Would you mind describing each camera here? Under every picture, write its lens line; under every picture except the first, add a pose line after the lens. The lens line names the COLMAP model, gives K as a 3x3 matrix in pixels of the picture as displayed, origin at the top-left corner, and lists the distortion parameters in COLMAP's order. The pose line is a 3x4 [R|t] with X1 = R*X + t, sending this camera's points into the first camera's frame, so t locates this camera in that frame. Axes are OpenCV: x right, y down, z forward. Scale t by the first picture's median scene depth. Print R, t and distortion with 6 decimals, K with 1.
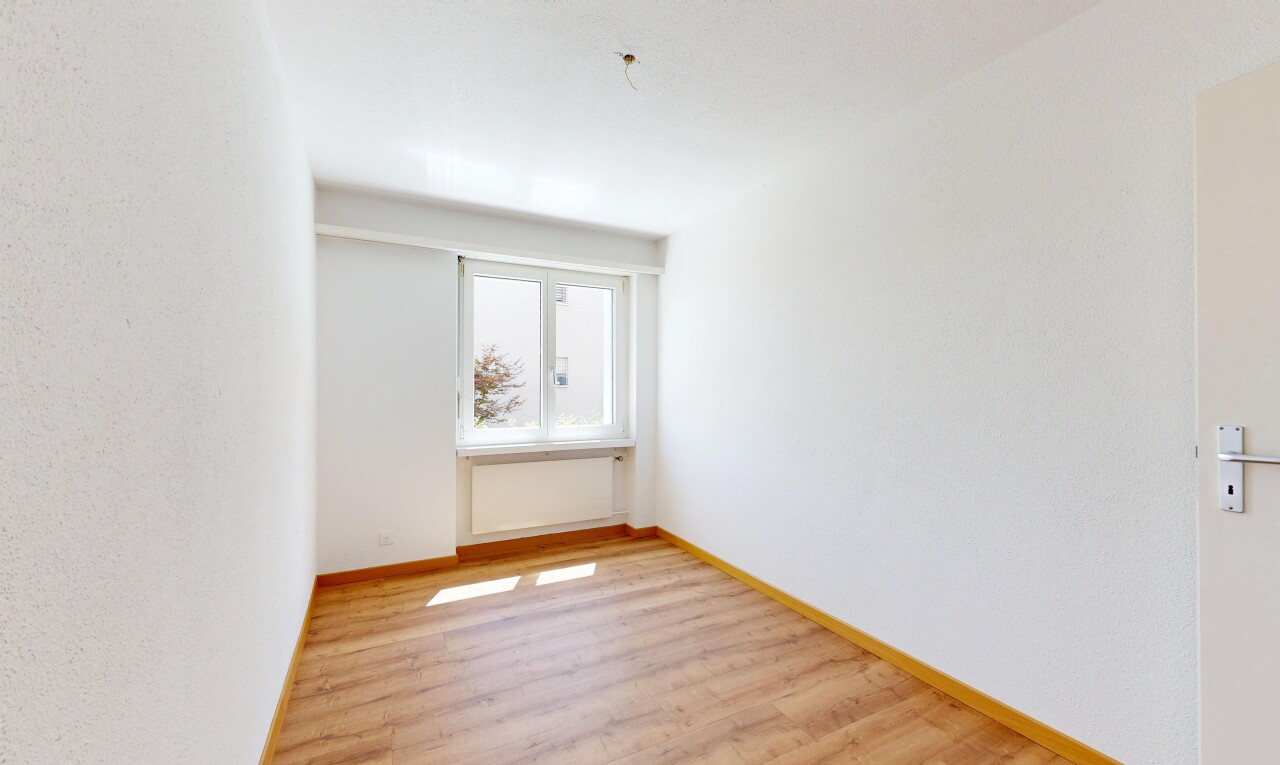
lens RADIAL K [[495.9, 0, 637.5], [0, 495.9, 372.7], [0, 0, 1]] dist [0.003062, -0.000391]
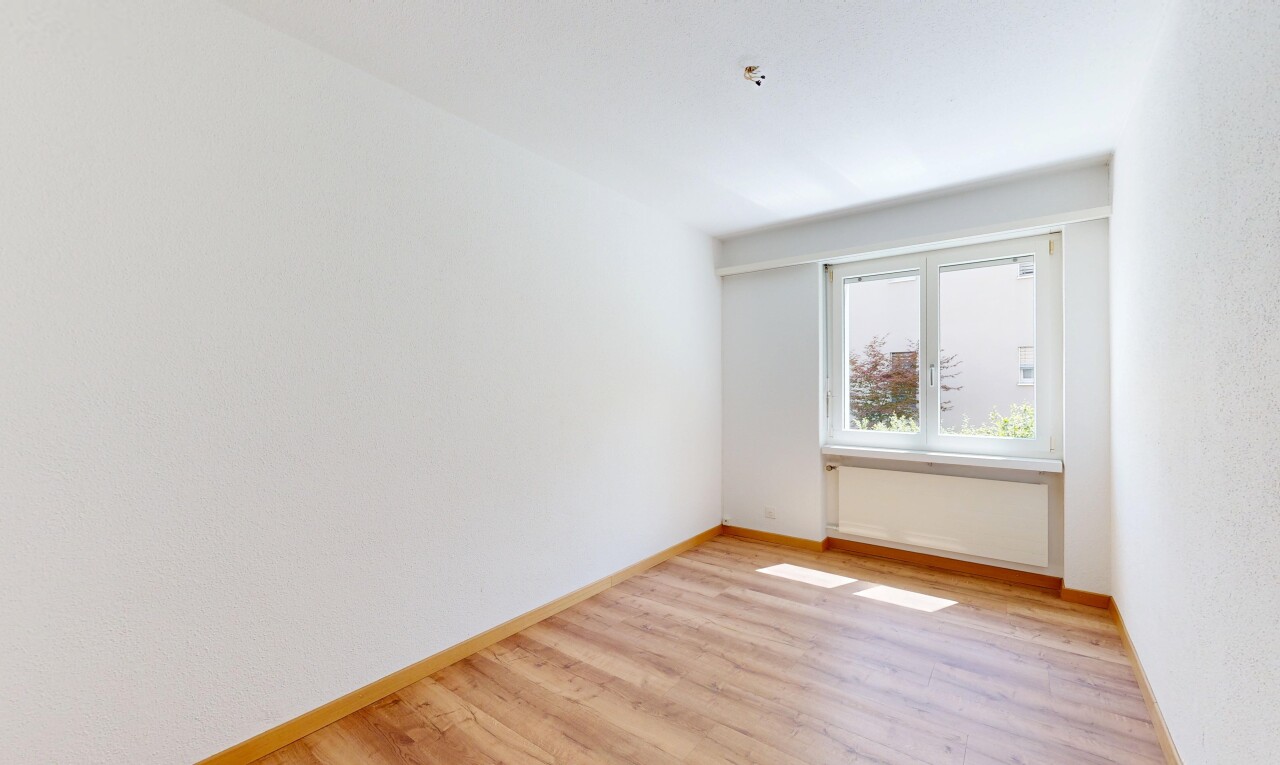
lens RADIAL K [[495.9, 0, 635.2], [0, 495.9, 392.6], [0, 0, 1]] dist [0.003062, -0.000391]
pose [[0.429969, 0.006323, -0.902821, 0.414884], [0.026106, 0.999470, 0.019433, 0.005697], [0.902466, -0.031925, 0.429577, 0.169441]]
